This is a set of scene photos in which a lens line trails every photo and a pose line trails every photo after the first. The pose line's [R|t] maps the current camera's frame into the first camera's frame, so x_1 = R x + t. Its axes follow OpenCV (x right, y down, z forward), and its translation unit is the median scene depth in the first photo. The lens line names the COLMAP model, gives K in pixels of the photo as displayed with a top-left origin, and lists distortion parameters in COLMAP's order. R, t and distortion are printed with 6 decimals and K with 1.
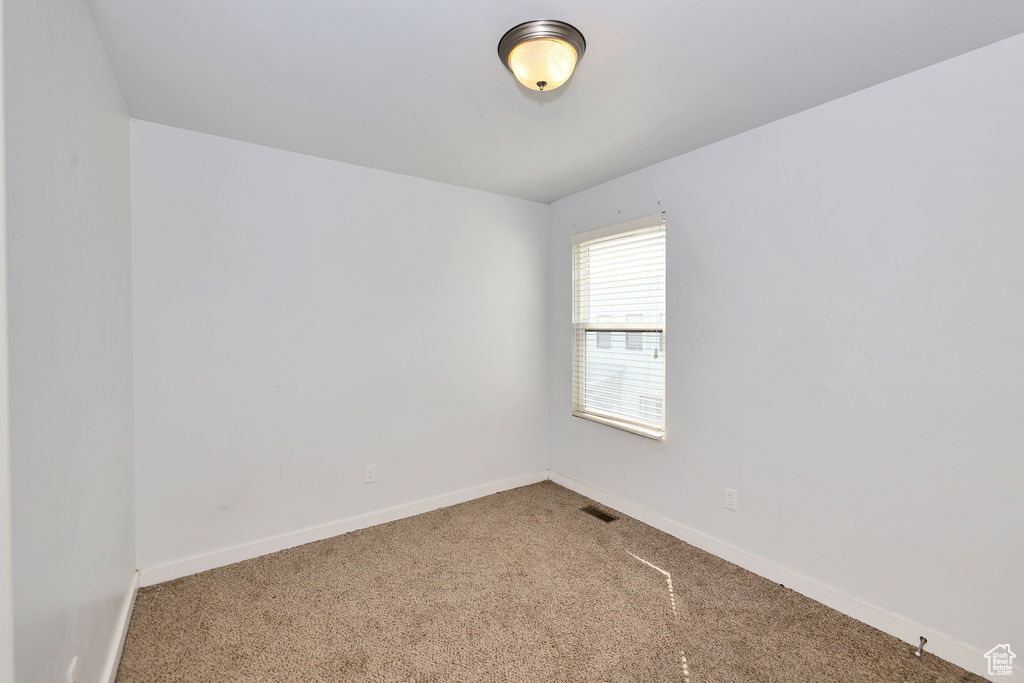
lens RADIAL K [[431.9, 0, 502.7], [0, 431.9, 330.3], [0, 0, 1]] dist [0.001219, -0.000235]
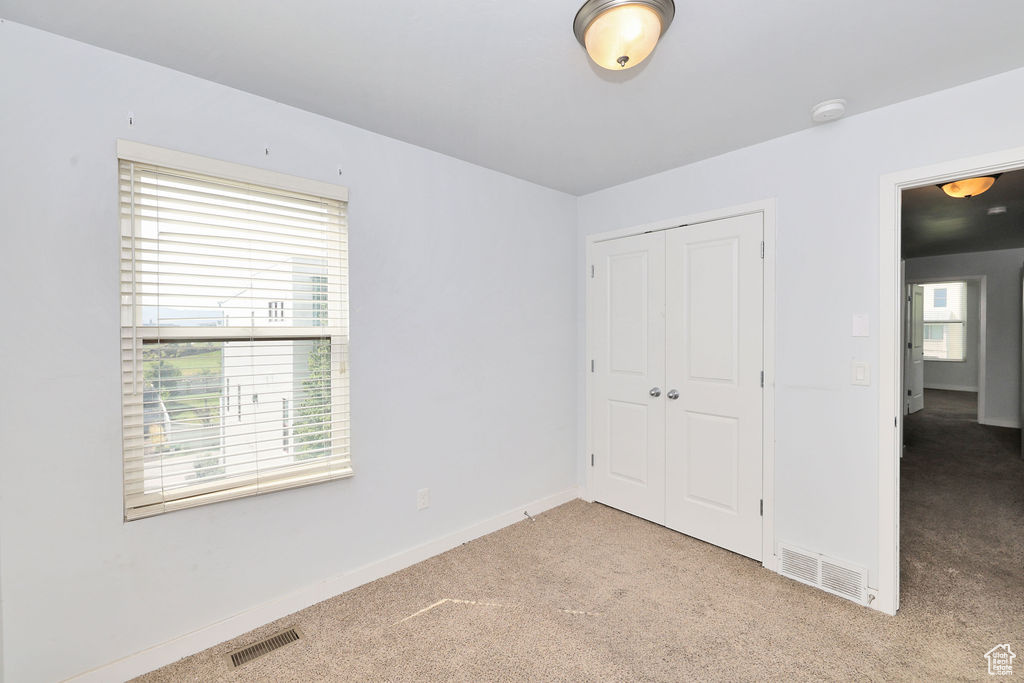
lens RADIAL K [[431.9, 0, 515.6], [0, 431.9, 336.5], [0, 0, 1]] dist [0.001219, -0.000235]
pose [[-0.118634, -0.015146, 0.992823, -0.436830], [0.030057, 0.999371, 0.018837, -0.004401], [-0.992483, 0.032076, -0.118104, 0.766850]]
